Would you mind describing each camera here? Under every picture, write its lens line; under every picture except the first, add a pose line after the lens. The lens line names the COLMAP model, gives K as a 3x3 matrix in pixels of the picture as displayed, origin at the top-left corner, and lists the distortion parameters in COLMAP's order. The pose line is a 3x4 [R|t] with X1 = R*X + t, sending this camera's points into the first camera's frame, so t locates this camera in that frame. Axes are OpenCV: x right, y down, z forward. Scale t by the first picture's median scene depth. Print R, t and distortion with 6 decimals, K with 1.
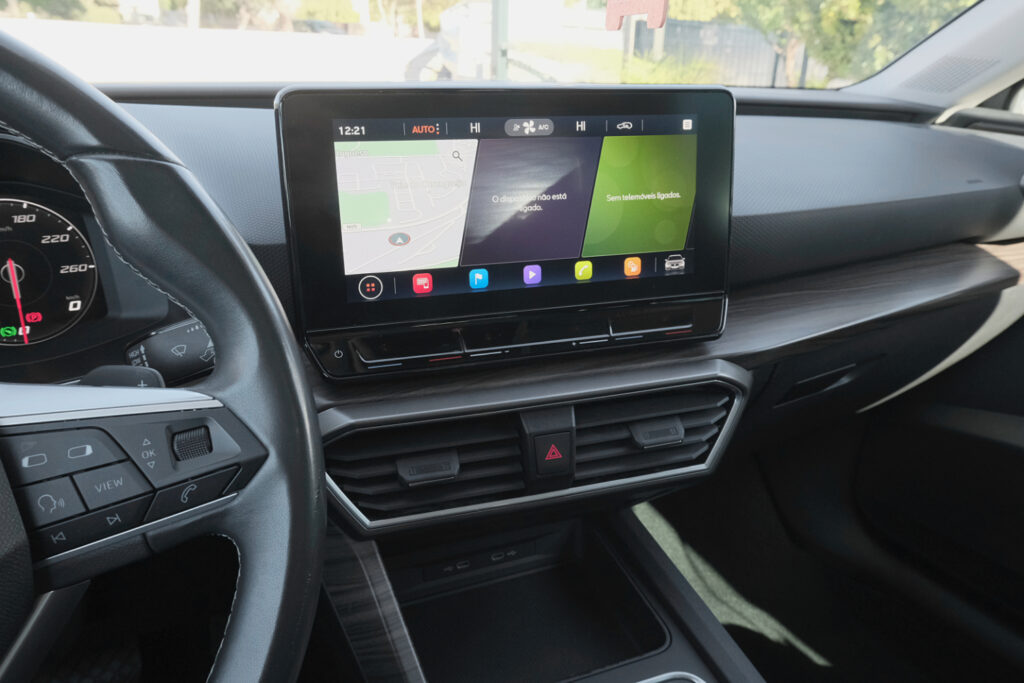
lens RADIAL K [[756.9, 0, 510.6], [0, 756.9, 337.8], [0, 0, 1]] dist [0.028520, -0.010145]
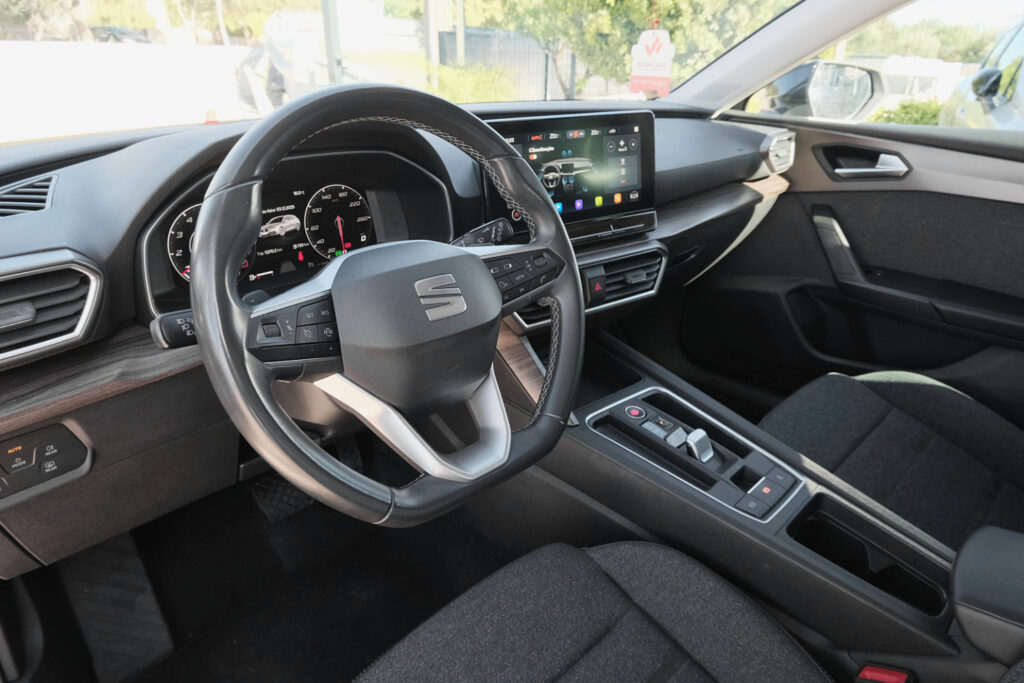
lens RADIAL K [[651.8, 0, 517.5], [0, 651.8, 341.2], [0, 0, 1]] dist [-0.006792, 0.017037]
pose [[0.956017, -0.130602, 0.262630, -0.662430], [0.114872, 0.990586, 0.074451, 0.139356], [-0.269881, -0.041008, 0.962020, -0.717686]]
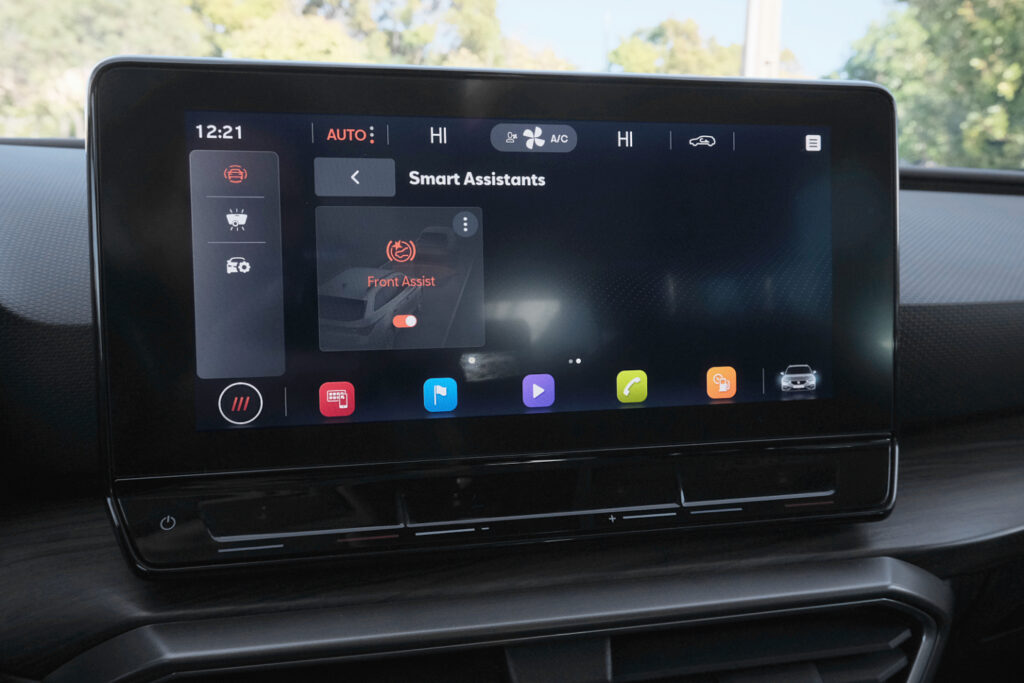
lens RADIAL K [[832.6, 0, 513.3], [0, 832.6, 330.7], [0, 0, 1]] dist [0.037477, -0.032851]
pose [[0.993083, 0.013505, -0.116638, 0.082109], [-0.035509, 0.981392, -0.188704, -0.009006], [0.111919, 0.191540, 0.975083, 0.381538]]
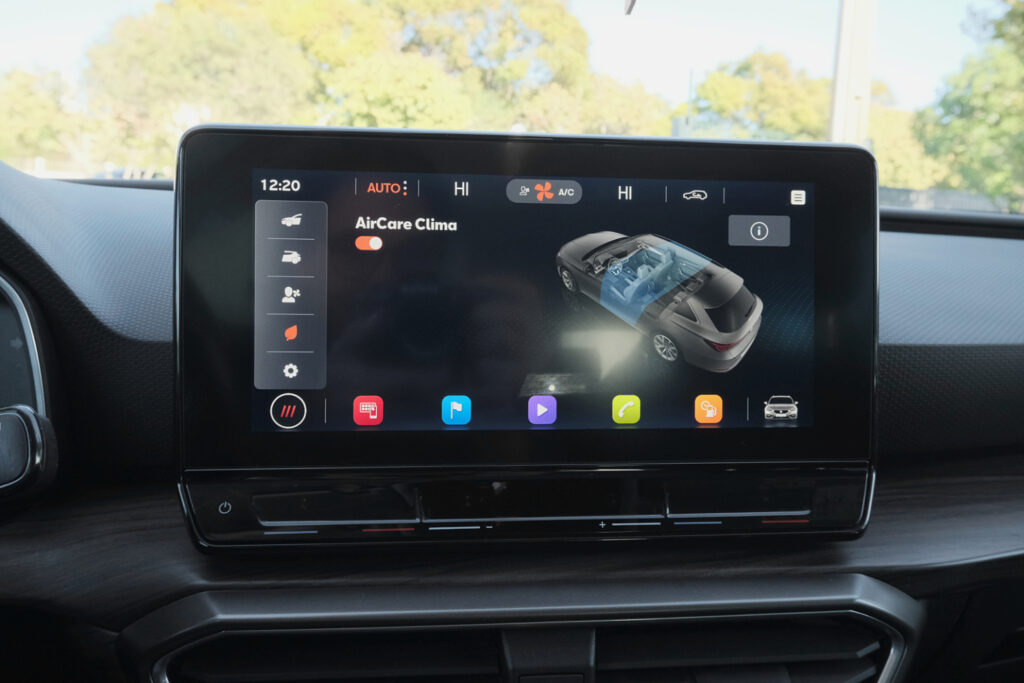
lens RADIAL K [[832.6, 0, 523.1], [0, 832.6, 334.0], [0, 0, 1]] dist [0.037477, -0.032851]
pose [[0.976653, 0.036832, -0.211640, 0.161655], [-0.082873, 0.973529, -0.213008, 0.007134], [0.198193, 0.225574, 0.953853, 0.299113]]
